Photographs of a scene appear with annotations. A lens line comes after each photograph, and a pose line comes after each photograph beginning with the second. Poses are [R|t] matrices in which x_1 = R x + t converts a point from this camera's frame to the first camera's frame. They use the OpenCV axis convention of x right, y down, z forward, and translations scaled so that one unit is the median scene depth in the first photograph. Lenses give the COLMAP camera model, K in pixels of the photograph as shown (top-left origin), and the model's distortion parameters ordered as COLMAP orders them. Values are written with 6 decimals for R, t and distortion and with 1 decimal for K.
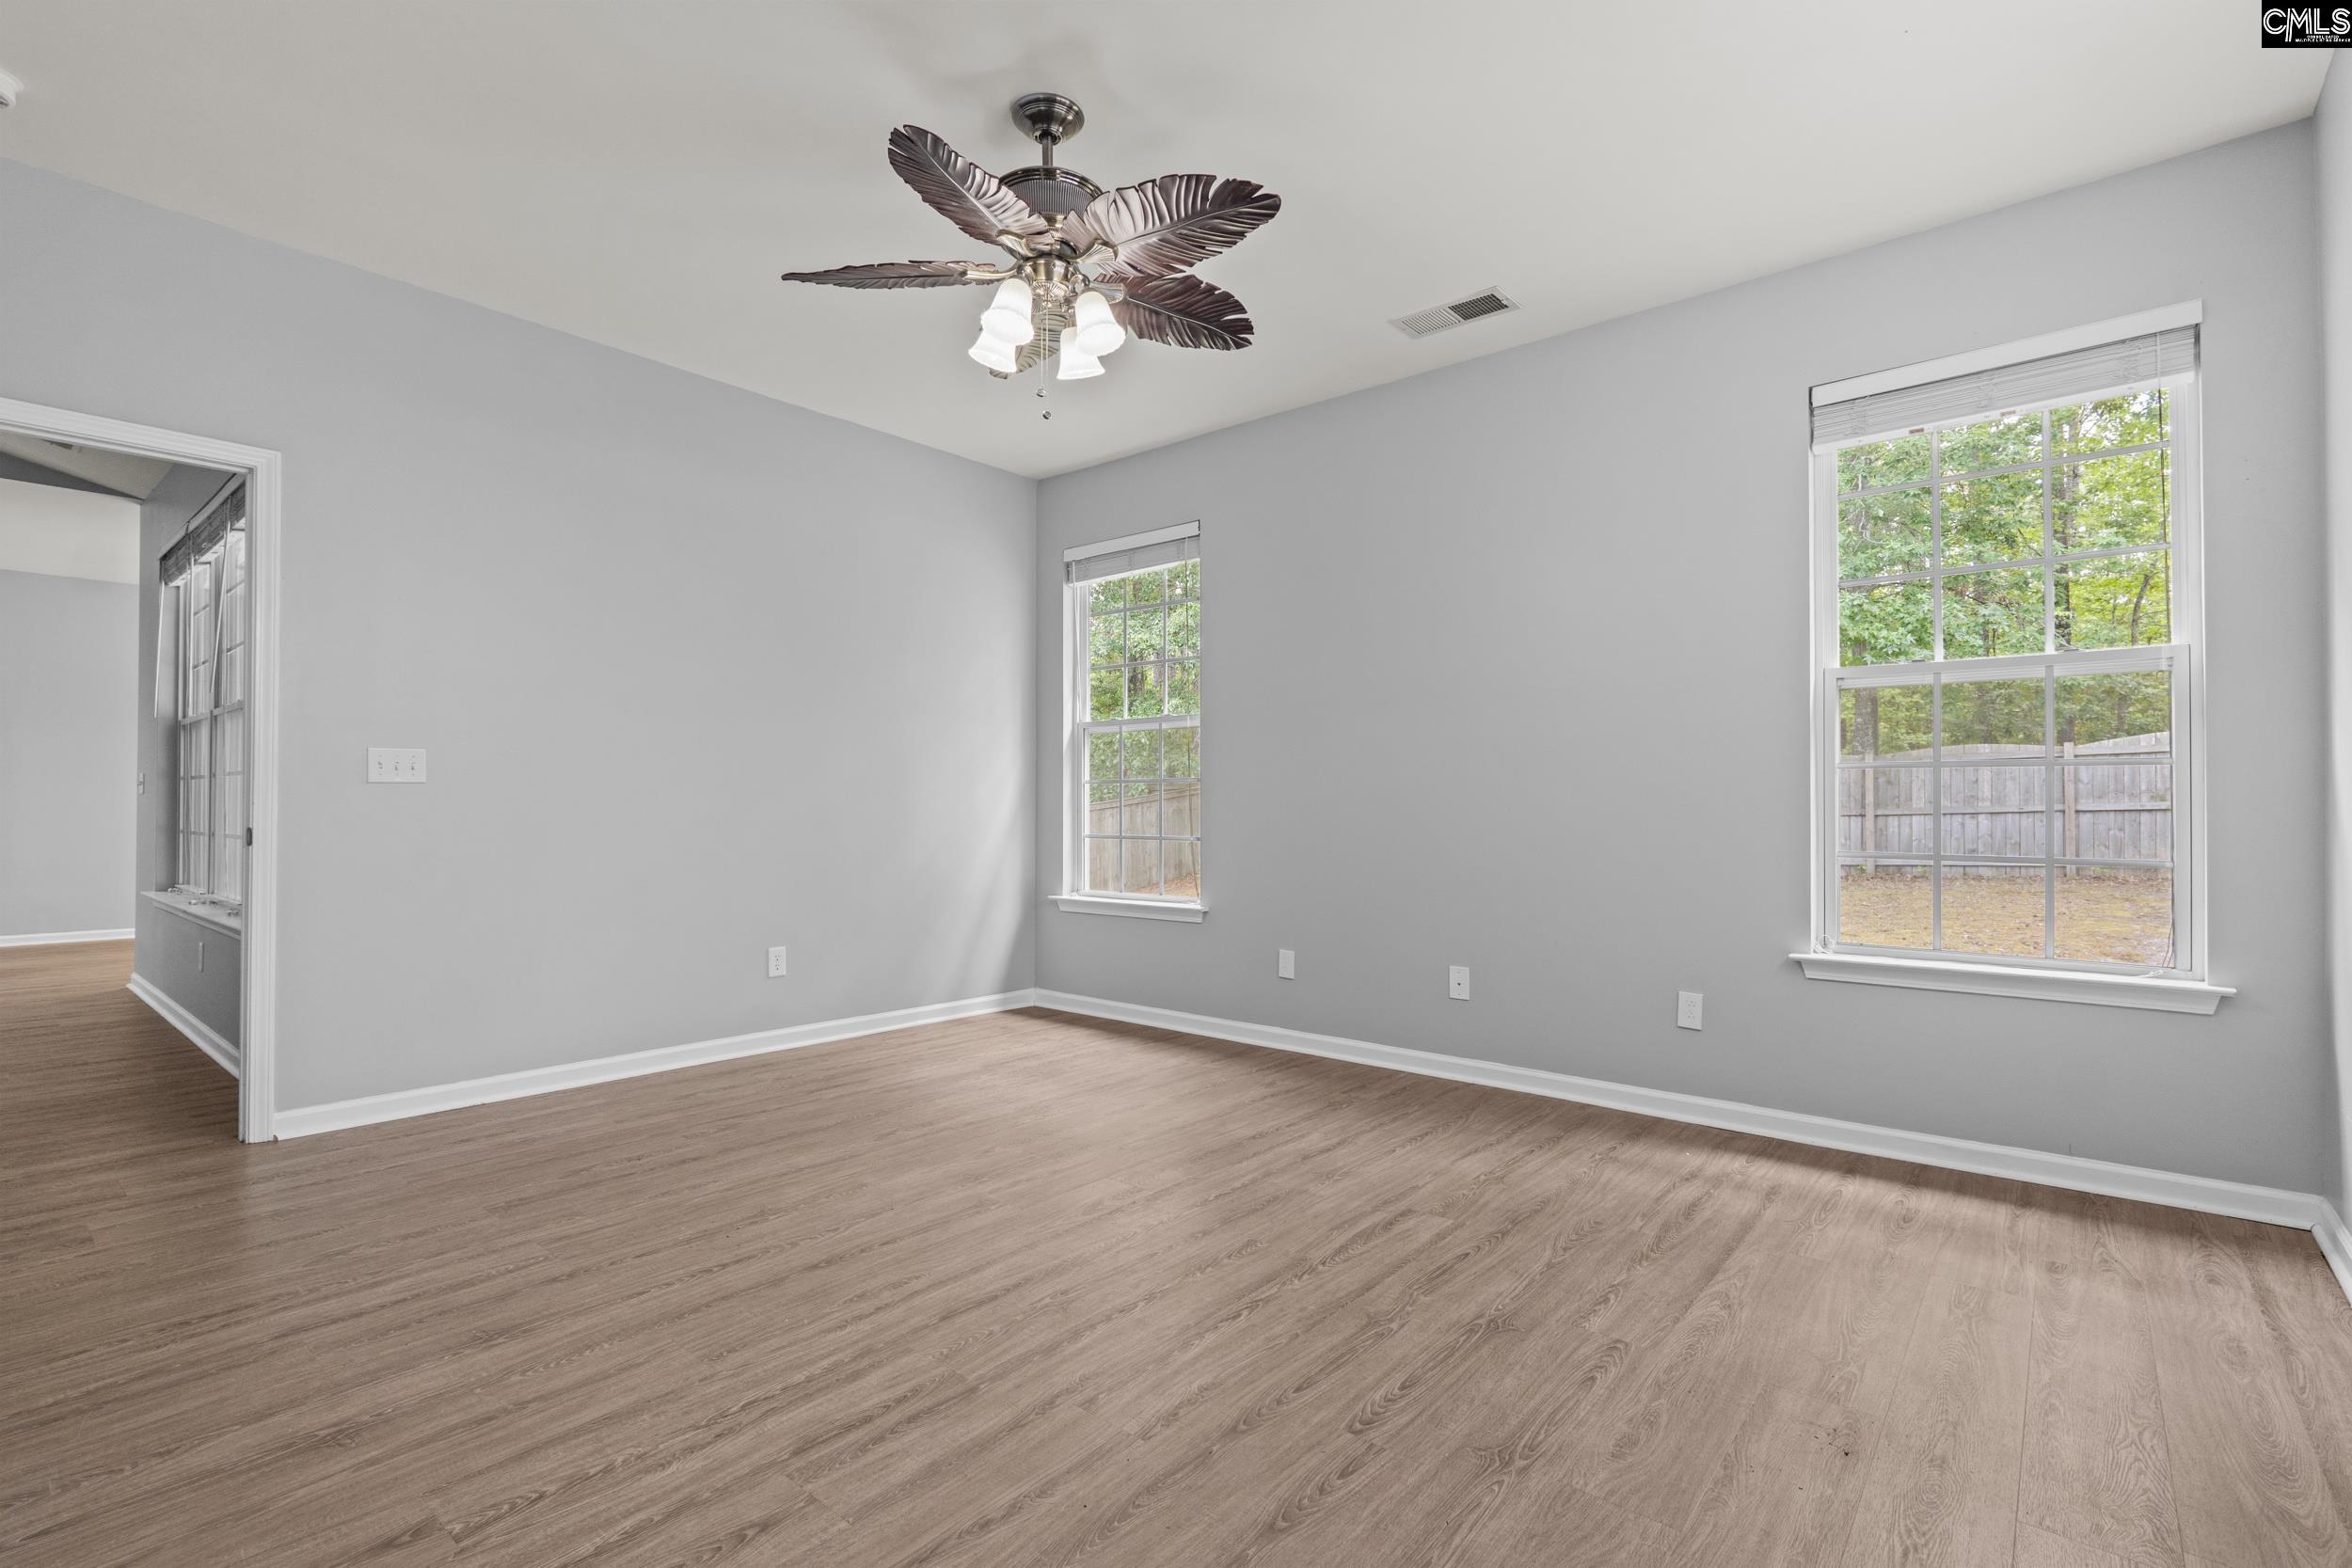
lens RADIAL K [[1083.6, 0, 1141.1], [0, 1083.6, 807.3], [0, 0, 1]] dist [-0.004328, 0.000343]
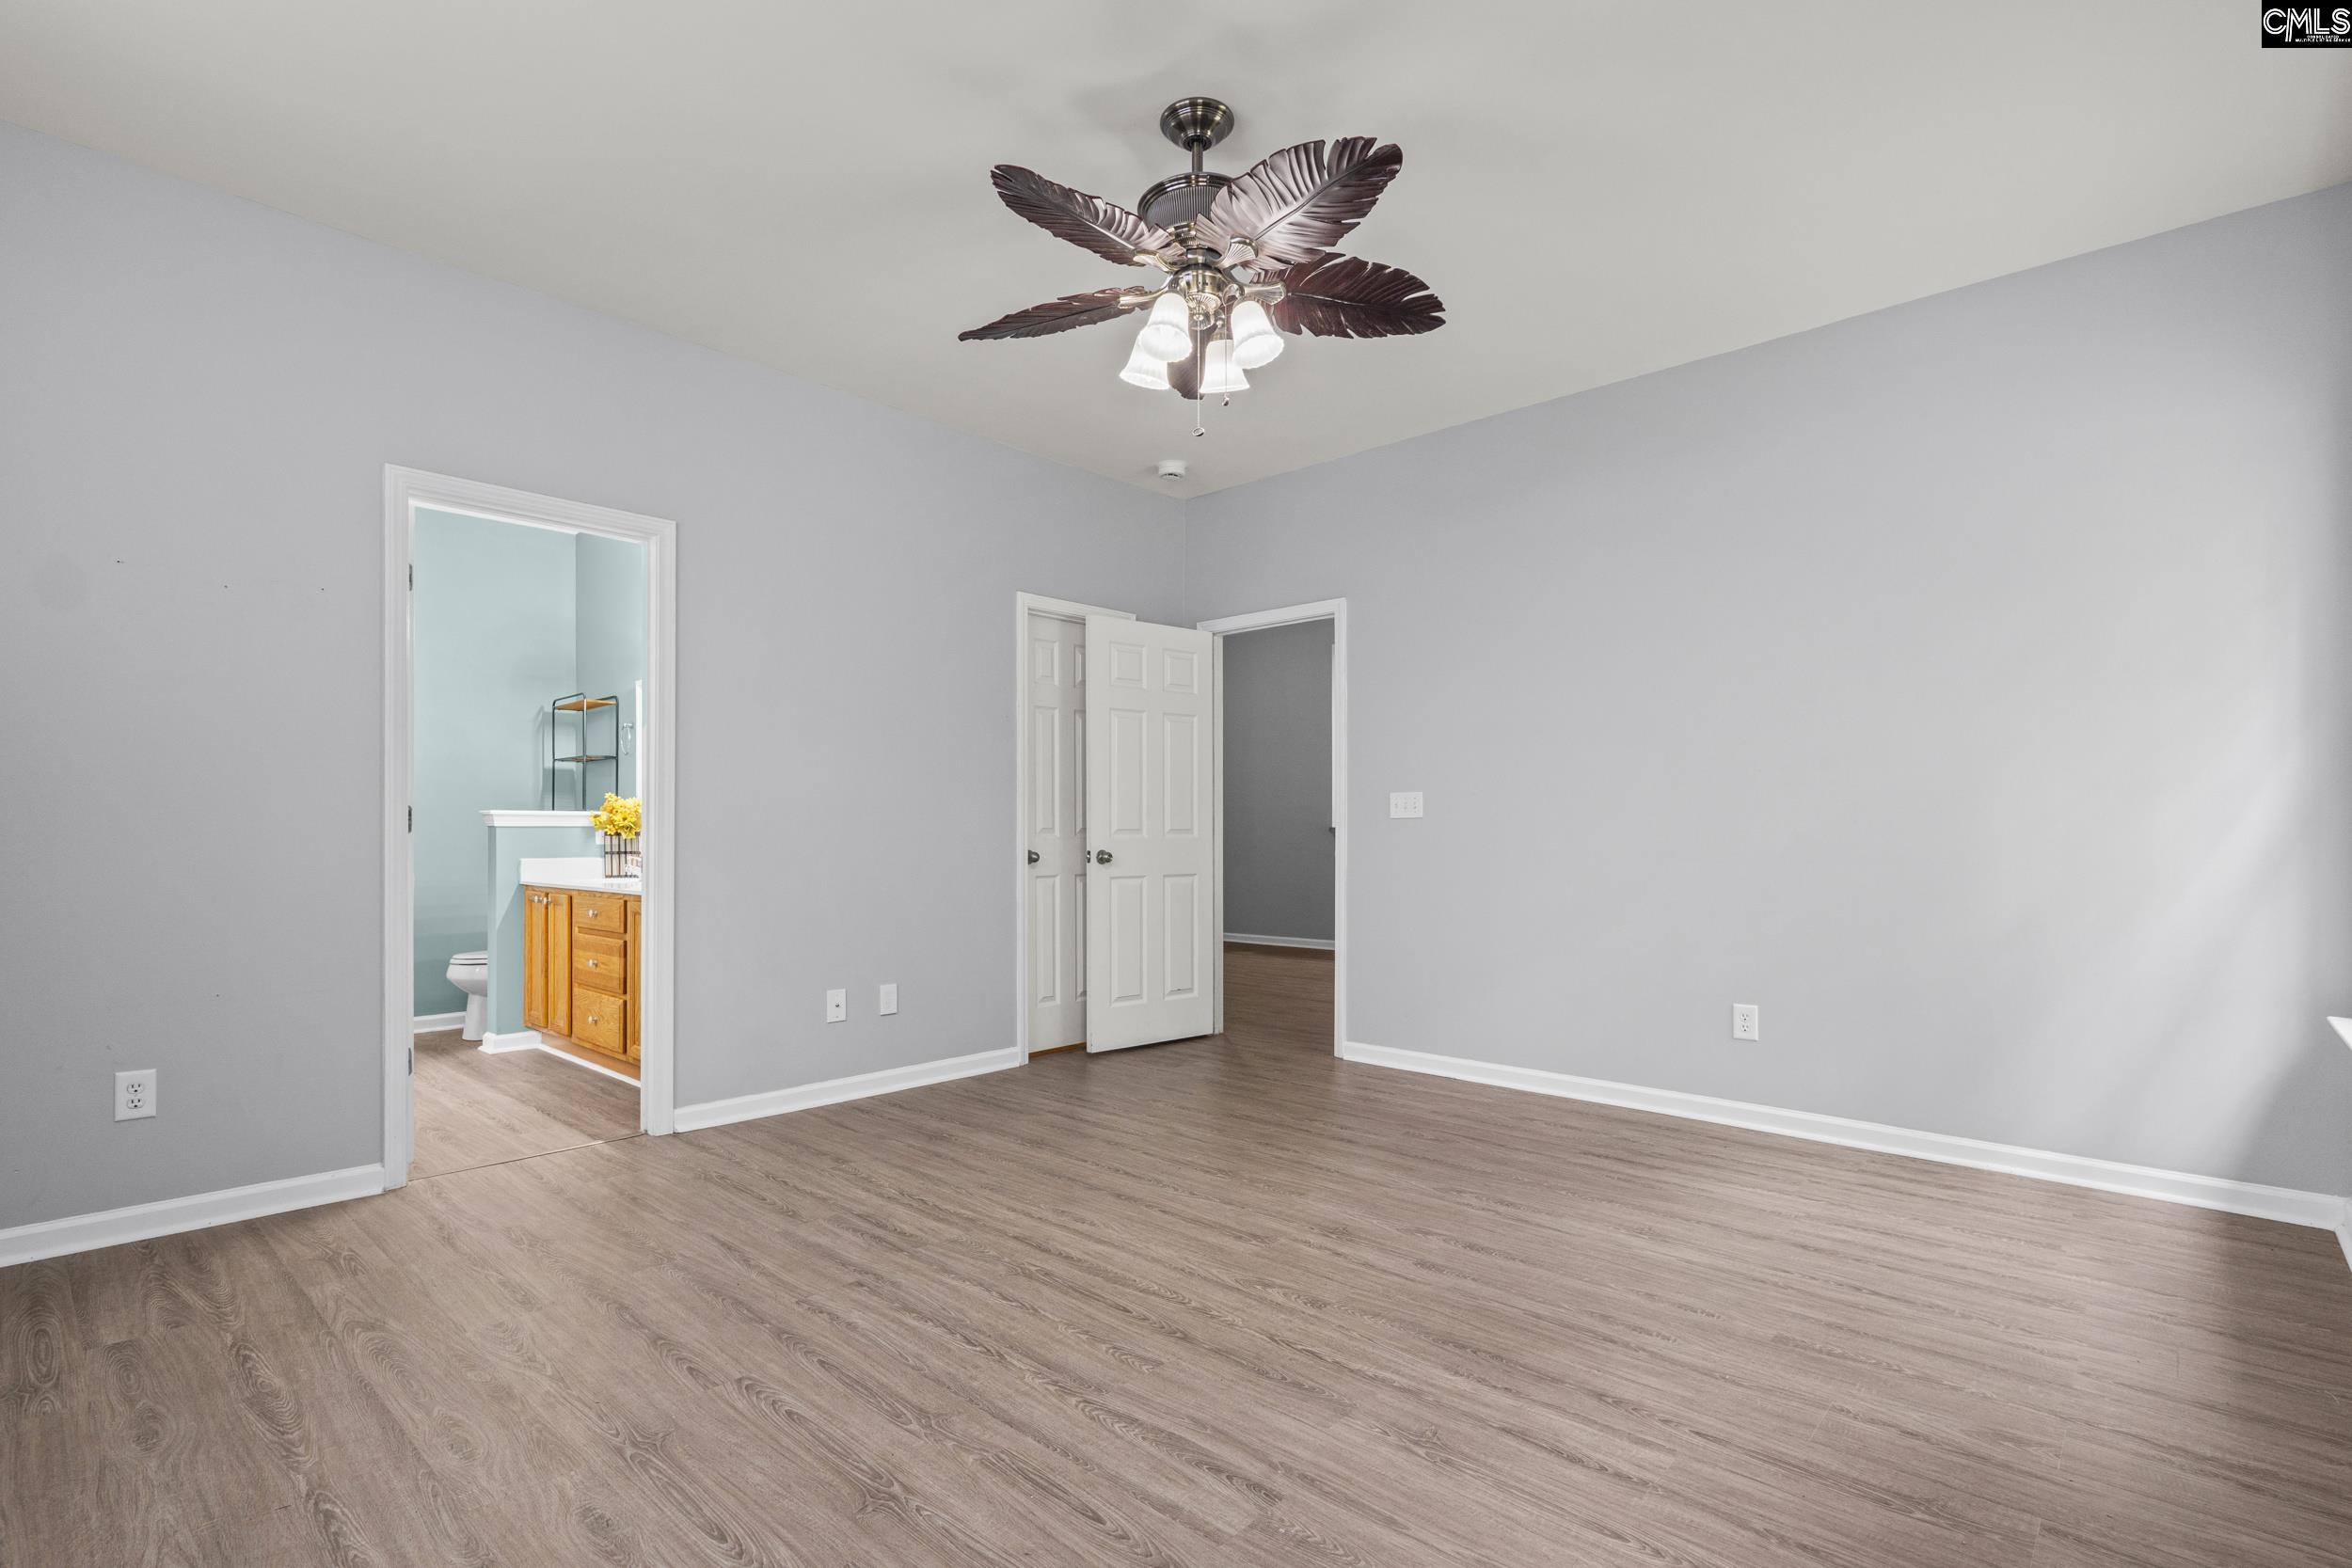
lens RADIAL K [[1083.2, 0, 1165.8], [0, 1083.2, 796.0], [0, 0, 1]] dist [-0.004775, 0.000472]
pose [[-0.022012, -0.037263, -0.999063, 0.801432], [-0.003162, 0.999303, -0.037202, -0.000414], [0.999753, 0.002341, -0.022115, 0.871523]]
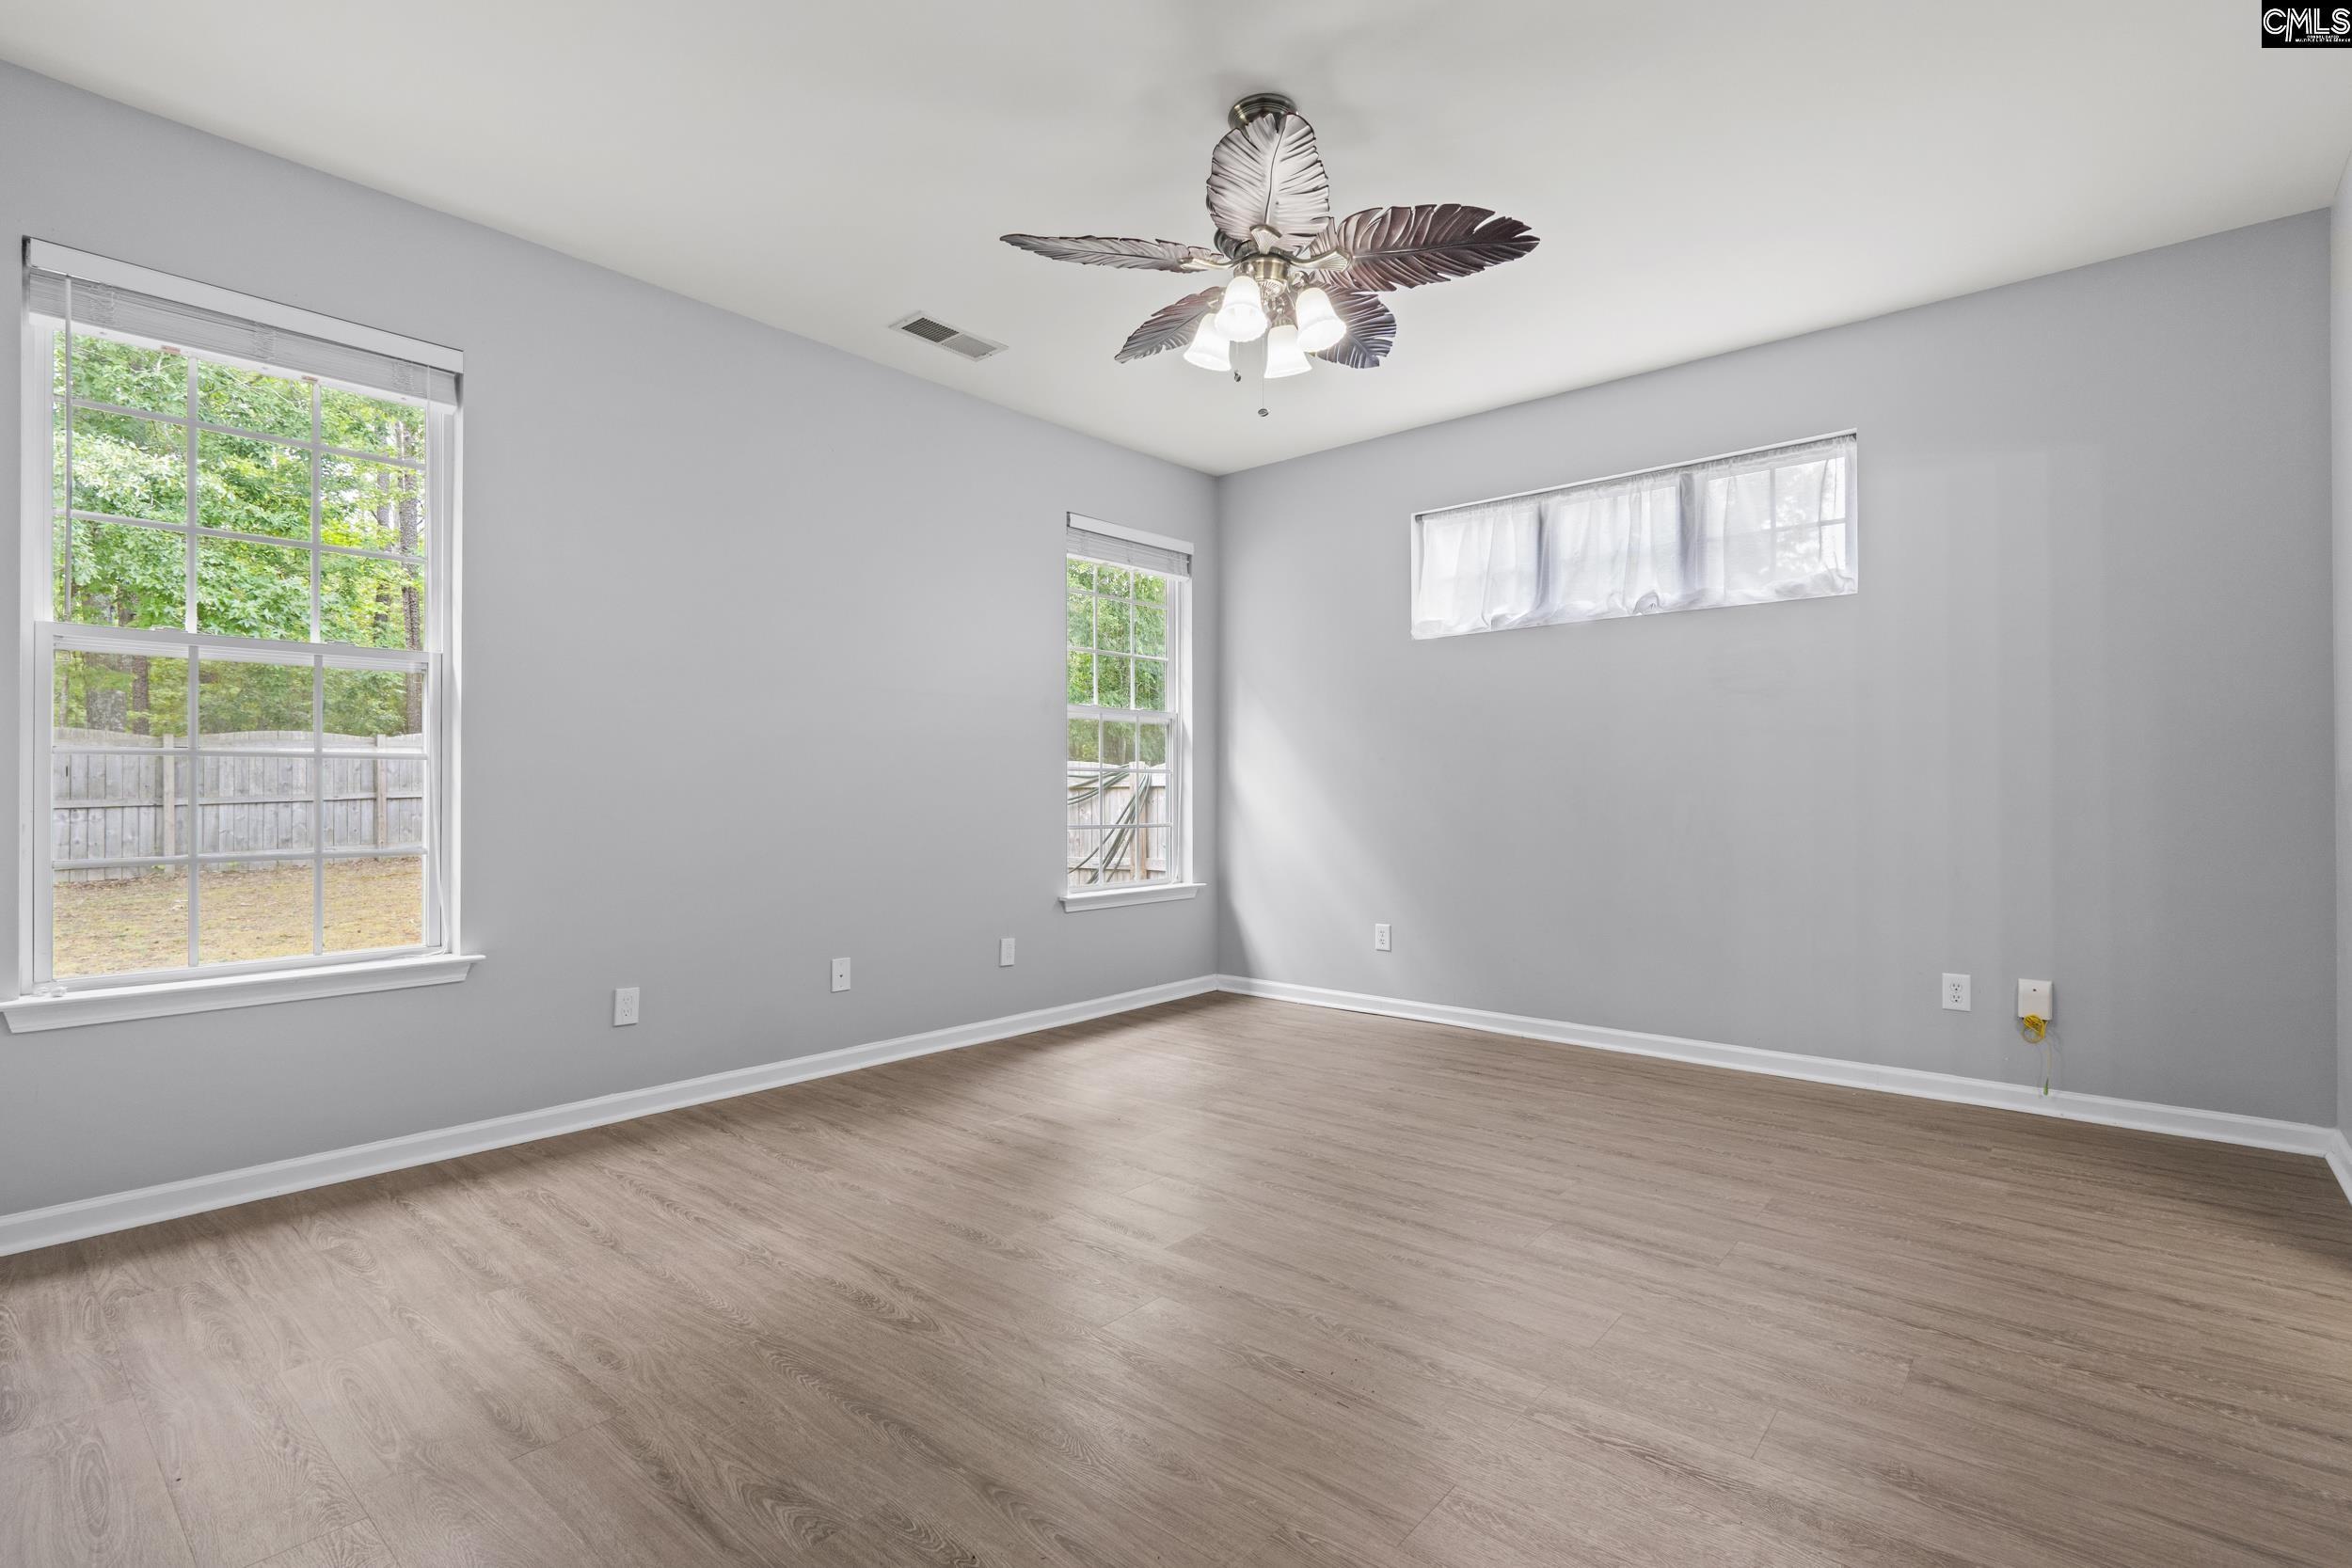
lens RADIAL K [[1108.1, 0, 1163.8], [0, 1108.1, 775.5], [0, 0, 1]] dist [-0.000498, -0.000234]
pose [[-0.006171, 0.014995, 0.999869, -1.001218], [0.001794, 0.999886, -0.014984, -0.008171], [-0.999979, 0.001701, -0.006197, 0.965985]]
